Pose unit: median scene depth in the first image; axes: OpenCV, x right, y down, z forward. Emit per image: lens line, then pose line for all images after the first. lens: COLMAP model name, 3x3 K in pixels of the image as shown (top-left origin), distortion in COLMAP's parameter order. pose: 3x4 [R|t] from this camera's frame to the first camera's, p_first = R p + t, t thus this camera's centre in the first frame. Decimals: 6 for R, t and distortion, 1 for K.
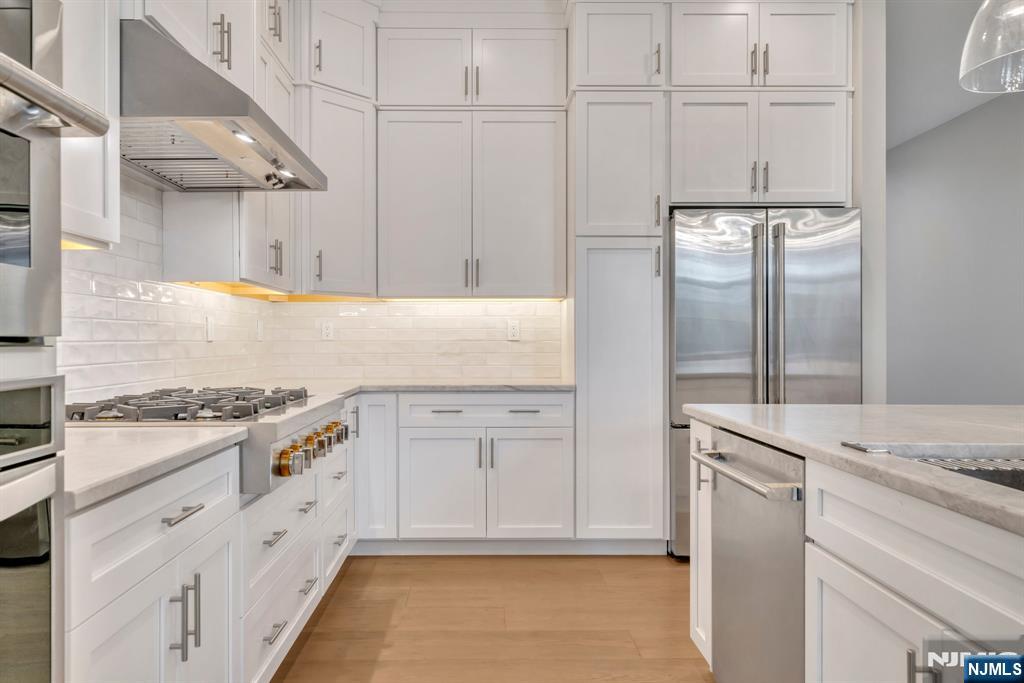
lens RADIAL K [[741.7, 0, 512.0], [0, 741.7, 341.5], [0, 0, 1]] dist [-0.003516, -0.001498]
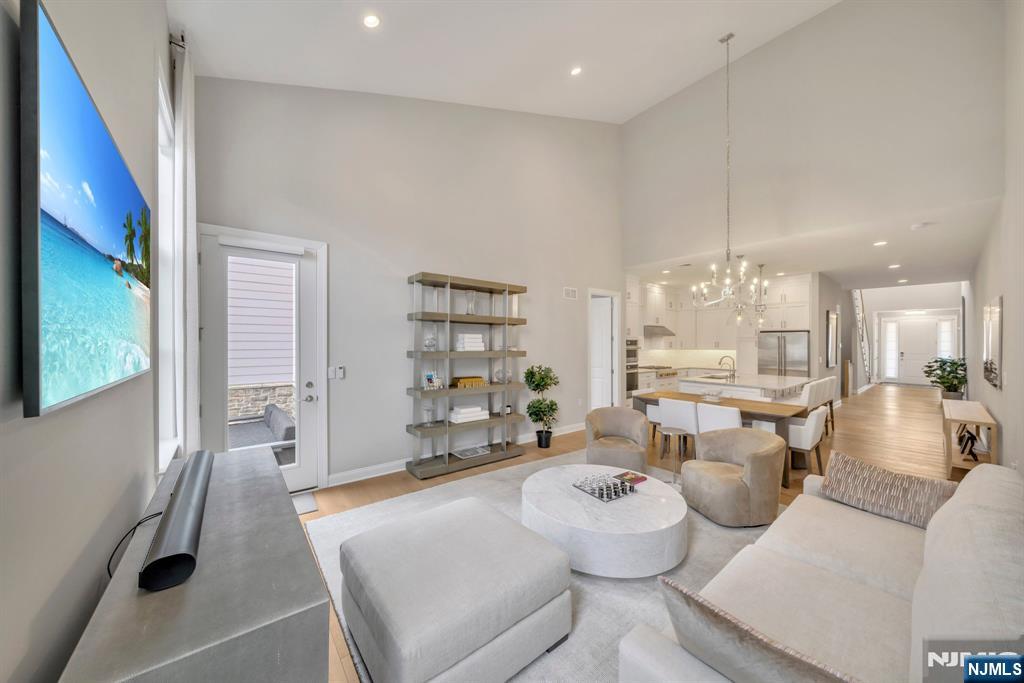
lens RADIAL K [[345.0, 0, 512.0], [0, 345.0, 341.5], [0, 0, 1]] dist [-0.000315, -0.000047]
pose [[0.632270, 0.001134, -0.774747, 1.200205], [-0.003777, 0.999992, -0.001619, -0.148909], [0.774739, 0.003950, 0.632269, -2.042656]]
